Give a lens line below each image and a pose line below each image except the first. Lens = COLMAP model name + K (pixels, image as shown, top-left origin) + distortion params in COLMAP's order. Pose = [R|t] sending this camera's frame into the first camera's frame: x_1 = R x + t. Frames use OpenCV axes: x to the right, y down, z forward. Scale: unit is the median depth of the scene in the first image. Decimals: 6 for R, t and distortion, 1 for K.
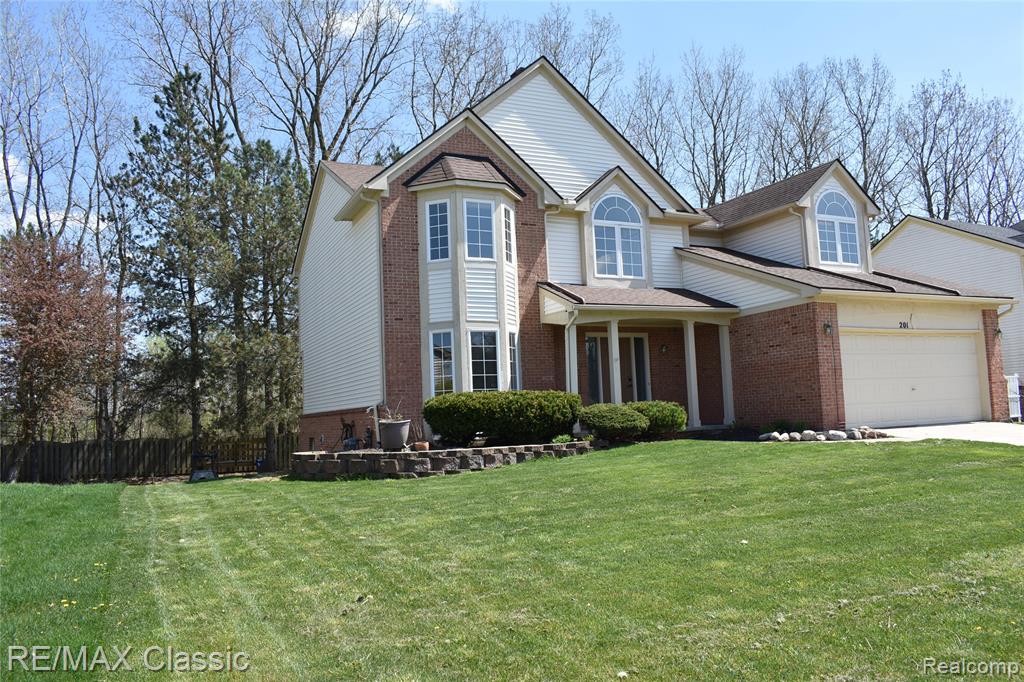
lens RADIAL K [[794.3, 0, 510.3], [0, 794.3, 343.4], [0, 0, 1]] dist [-0.098178, 0.018692]
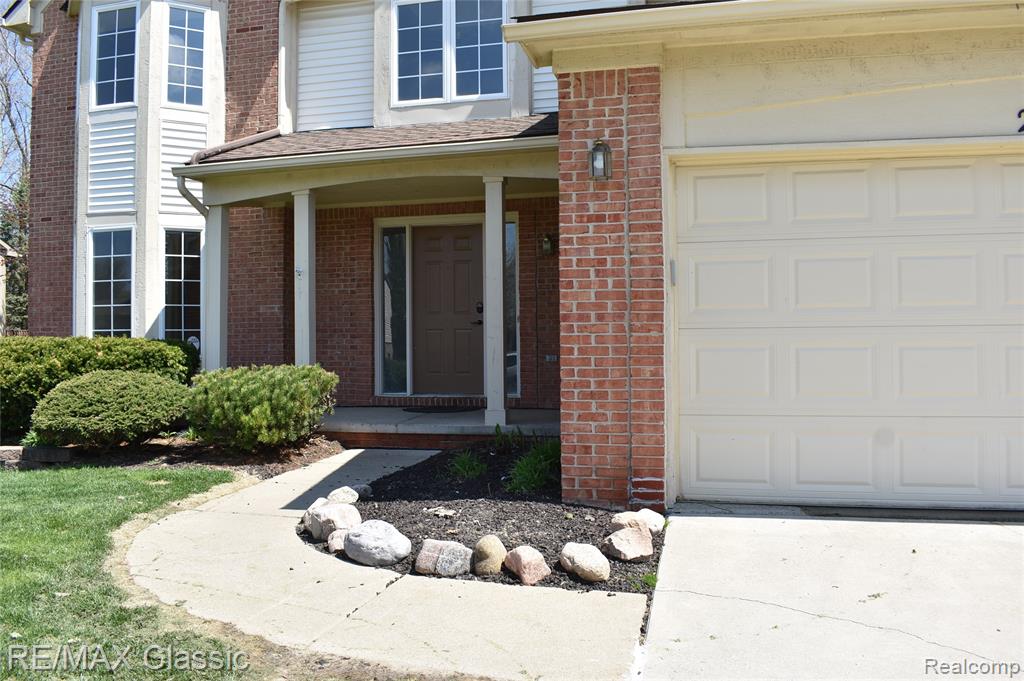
lens RADIAL K [[794.3, 0, 512.3], [0, 794.3, 336.4], [0, 0, 1]] dist [-0.098178, 0.018692]
pose [[0.799195, 0.030077, -0.600319, 0.528052], [0.042095, 0.993494, 0.105815, 0.014078], [0.599596, -0.109838, 0.792730, 0.695438]]
